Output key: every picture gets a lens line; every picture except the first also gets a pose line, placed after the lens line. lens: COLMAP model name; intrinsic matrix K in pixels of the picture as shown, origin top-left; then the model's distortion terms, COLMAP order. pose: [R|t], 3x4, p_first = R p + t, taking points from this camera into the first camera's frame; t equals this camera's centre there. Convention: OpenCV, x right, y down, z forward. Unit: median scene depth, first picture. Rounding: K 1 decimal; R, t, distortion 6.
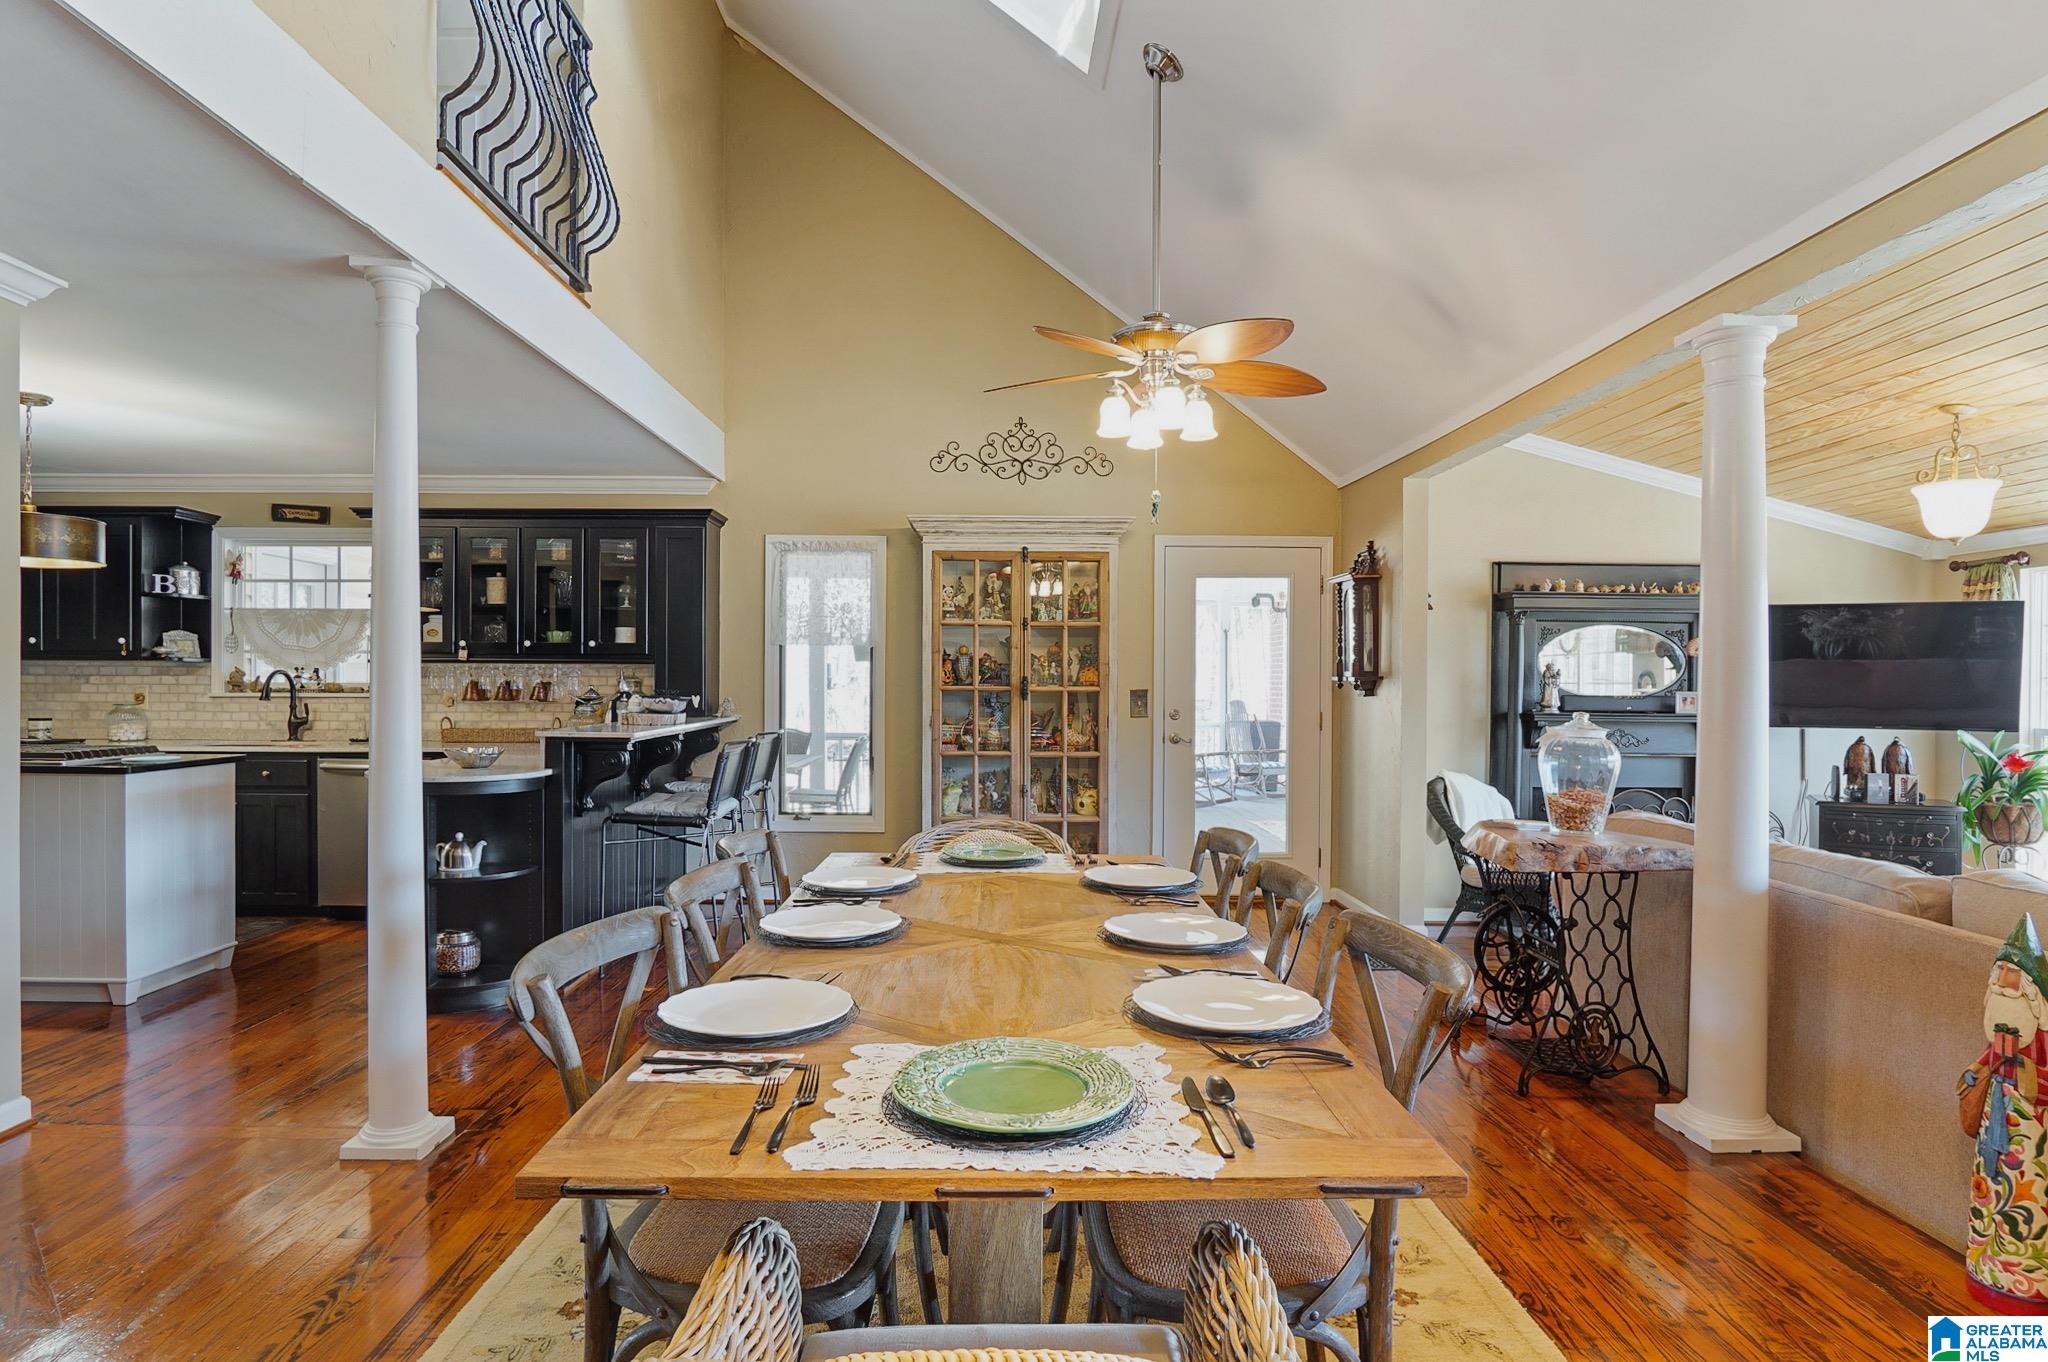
lens RADIAL K [[1098.6, 0, 1018.4], [0, 1098.6, 687.4], [0, 0, 1]] dist [-0.033259, 0.010052]
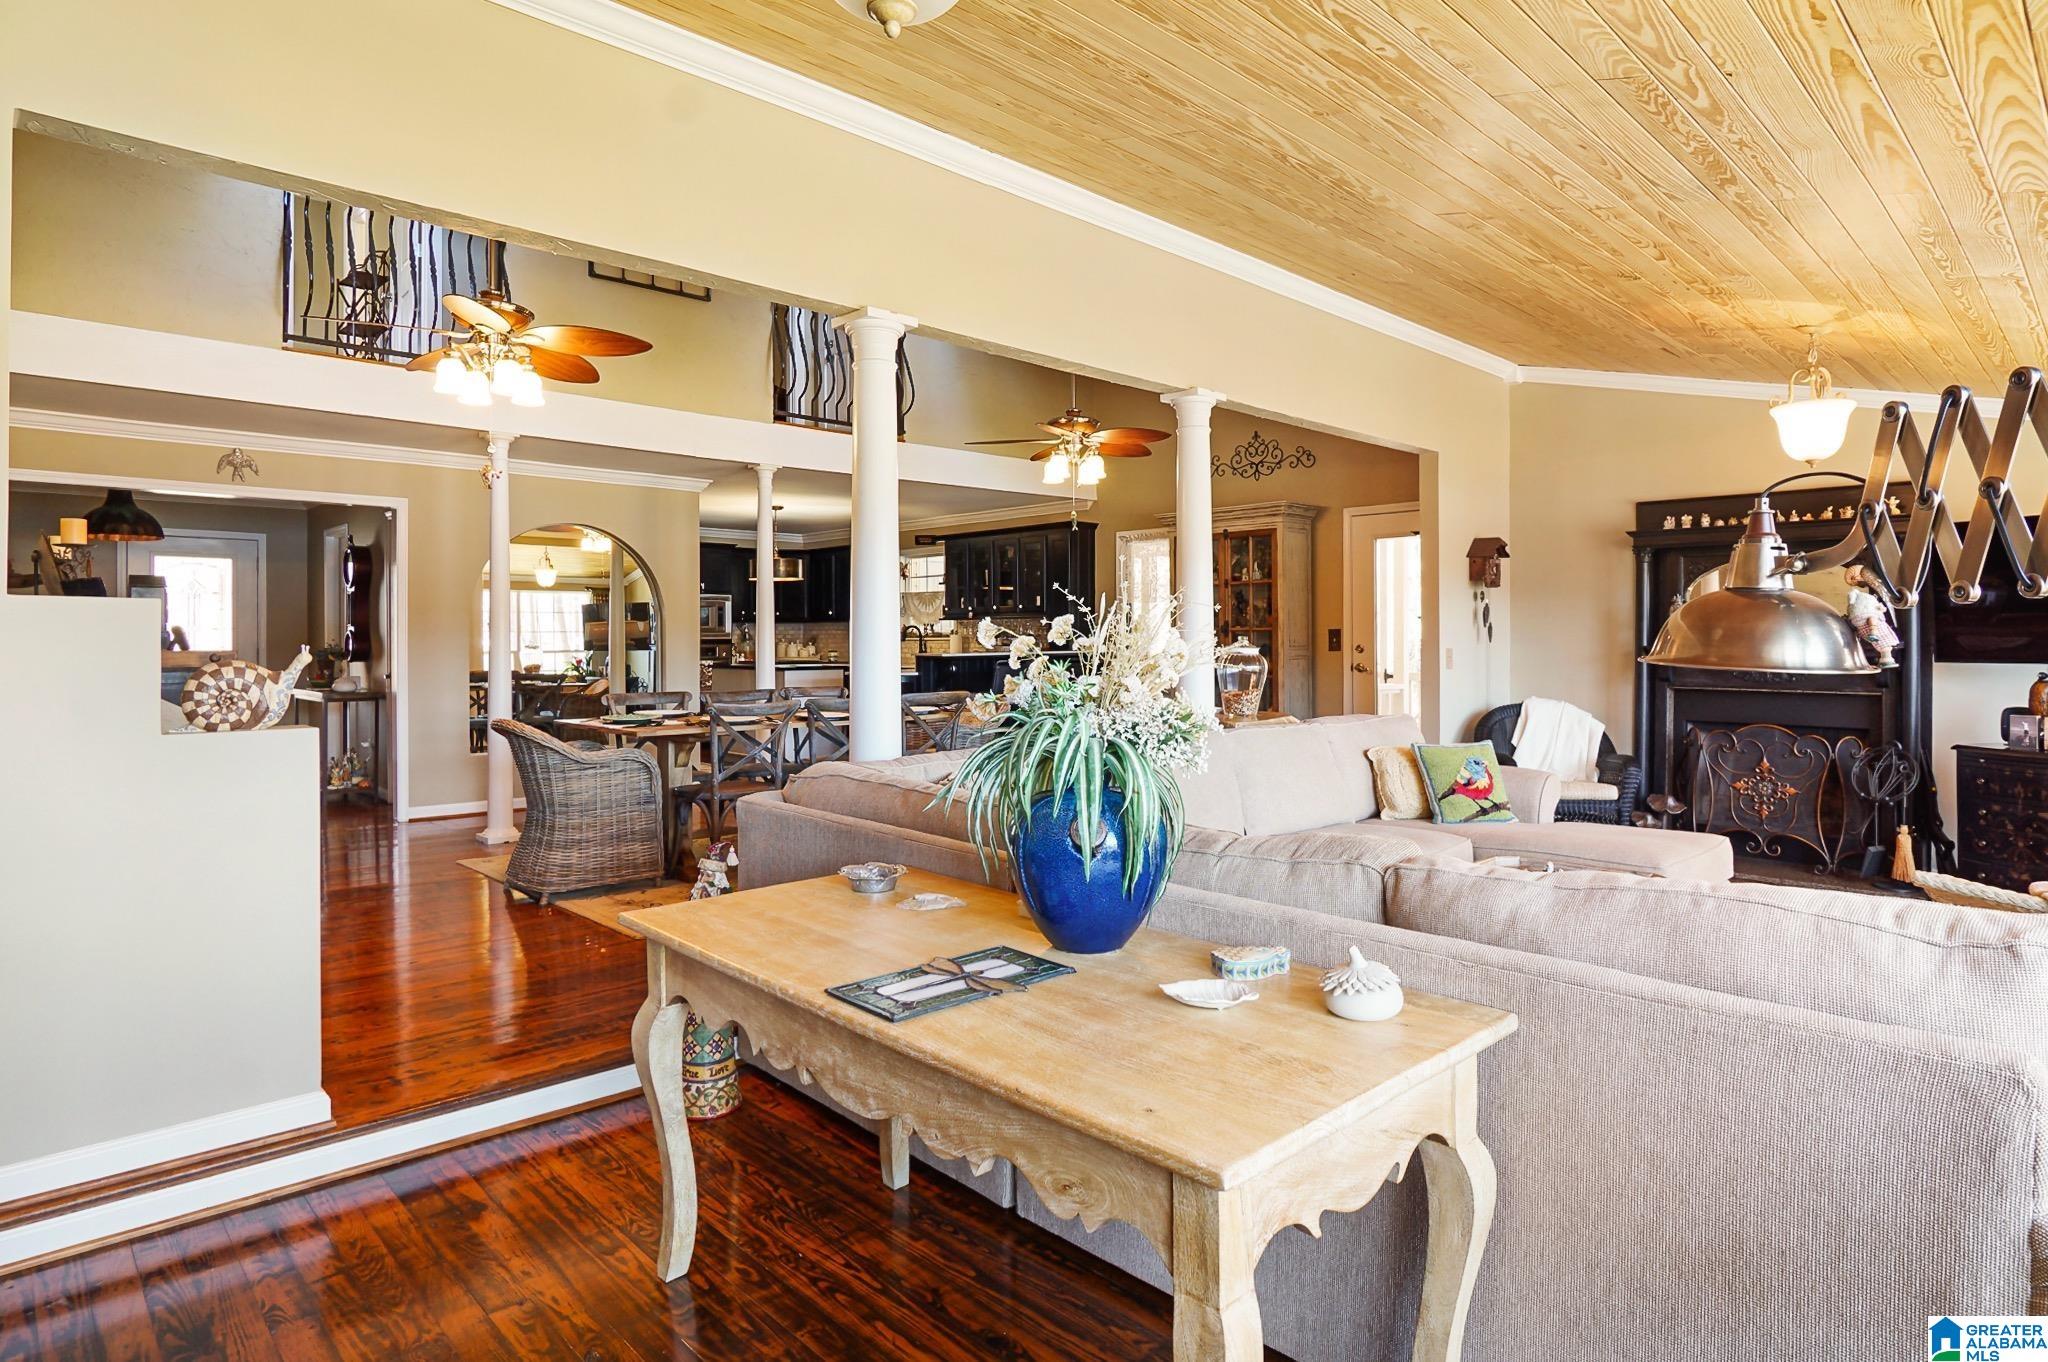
lens RADIAL K [[1118.2, 0, 1031.9], [0, 1118.2, 643.2], [0, 0, 1]] dist [-0.029445, 0.002501]
pose [[0.678598, -0.005023, -0.734492, 0.865979], [0.004272, 0.999987, -0.002891, 0.021177], [0.734497, -0.001176, 0.678611, -0.155644]]
